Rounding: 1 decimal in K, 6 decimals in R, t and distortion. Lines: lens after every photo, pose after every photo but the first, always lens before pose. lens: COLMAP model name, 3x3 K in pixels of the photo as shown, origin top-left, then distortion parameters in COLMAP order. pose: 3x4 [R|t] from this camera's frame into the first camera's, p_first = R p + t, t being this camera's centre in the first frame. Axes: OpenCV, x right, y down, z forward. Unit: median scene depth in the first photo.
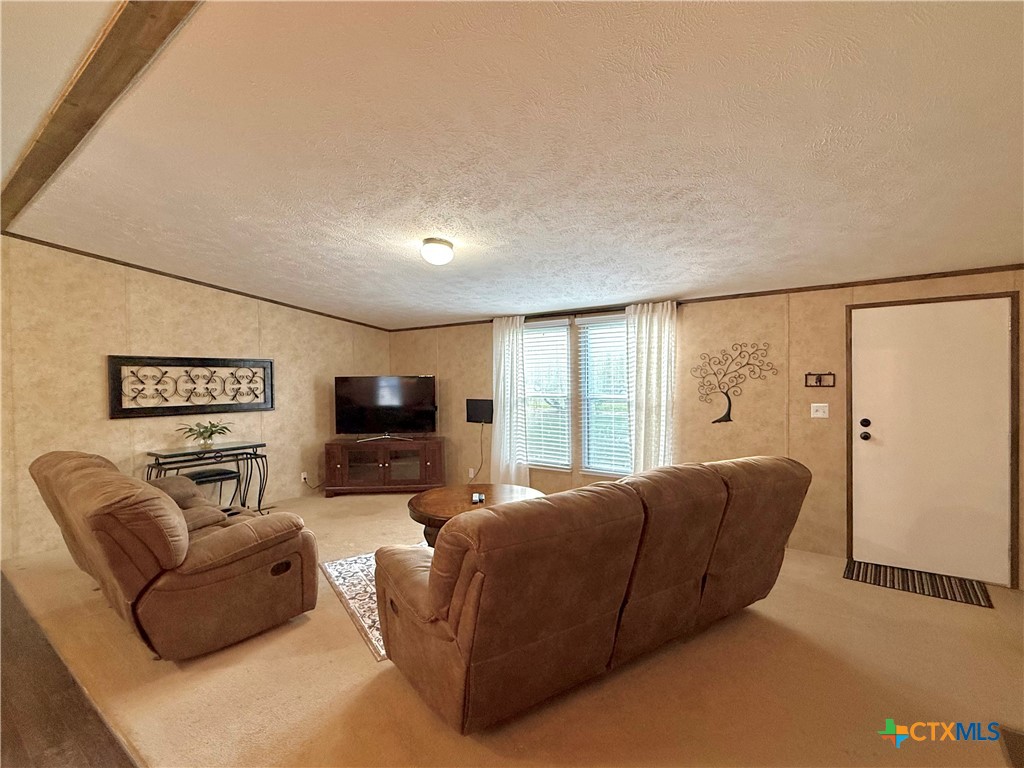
lens RADIAL K [[483.3, 0, 514.0], [0, 483.3, 389.9], [0, 0, 1]] dist [0.001704, -0.001218]
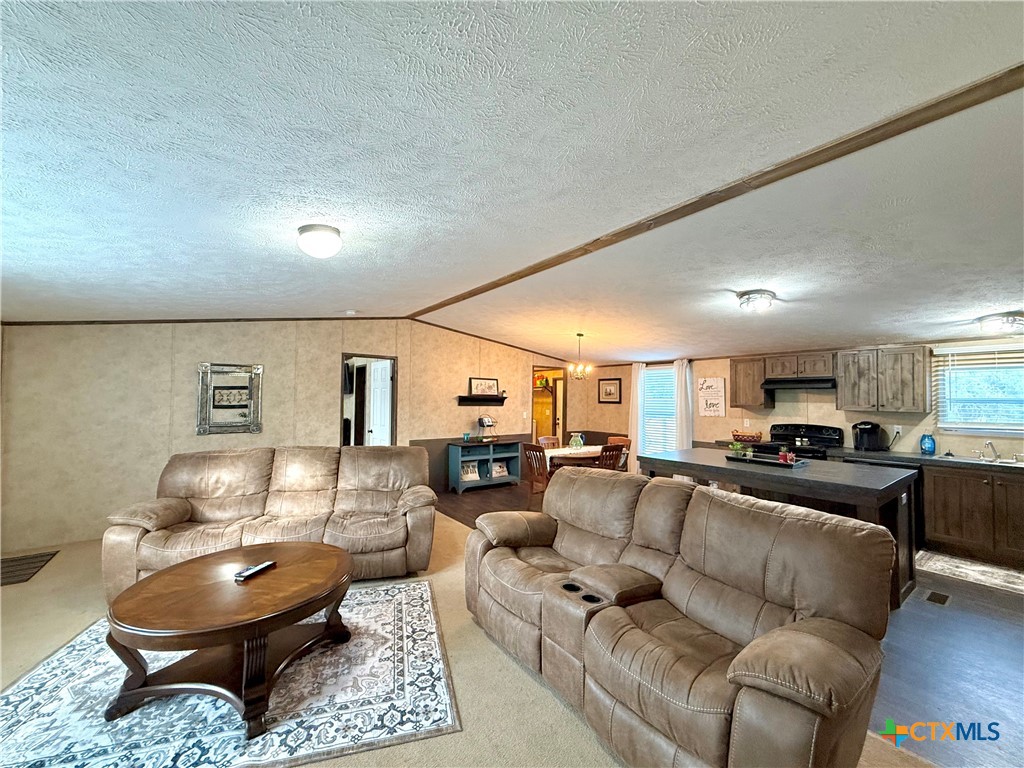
lens RADIAL K [[407.5, 0, 510.9], [0, 407.5, 386.7], [0, 0, 1]] dist [0.001571, -0.000290]
pose [[-0.958763, 0.011764, 0.283964, -0.444129], [0.010410, 0.999926, -0.006275, -0.028306], [-0.284017, -0.003060, -0.958814, 1.067817]]
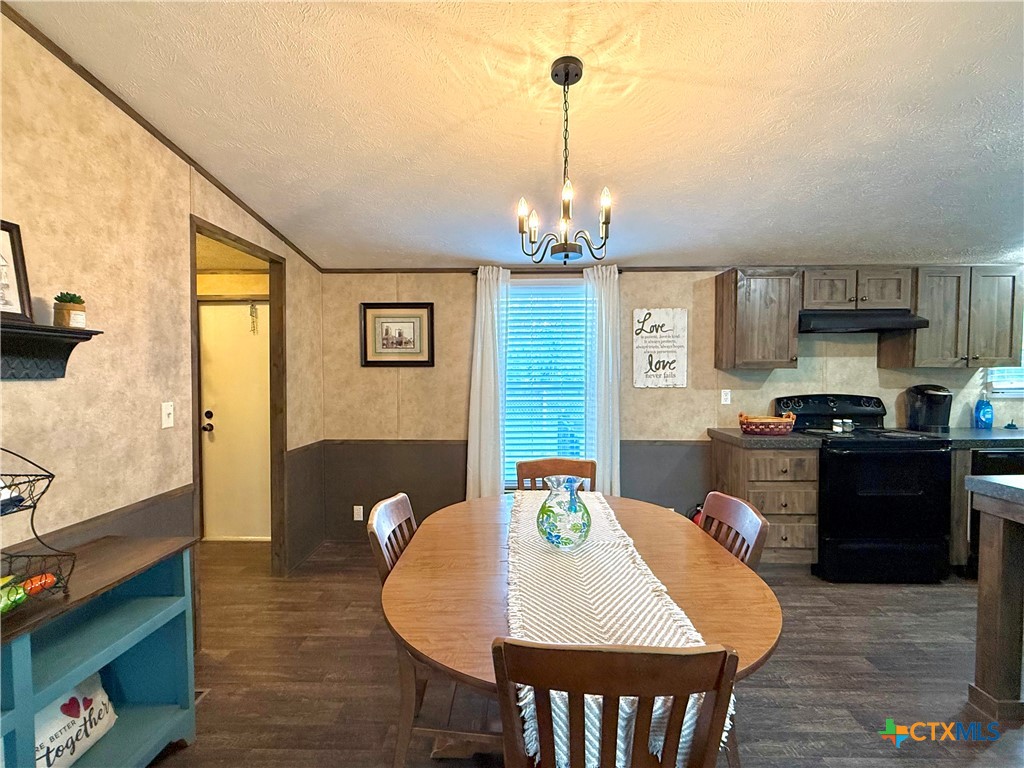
lens RADIAL K [[483.3, 0, 512.2], [0, 483.3, 386.3], [0, 0, 1]] dist [0.001704, -0.001218]
pose [[-0.812843, 0.035204, -0.581418, -0.072050], [-0.002271, 0.997973, 0.063601, 0.013447], [0.582479, 0.053018, -0.811115, 0.152662]]
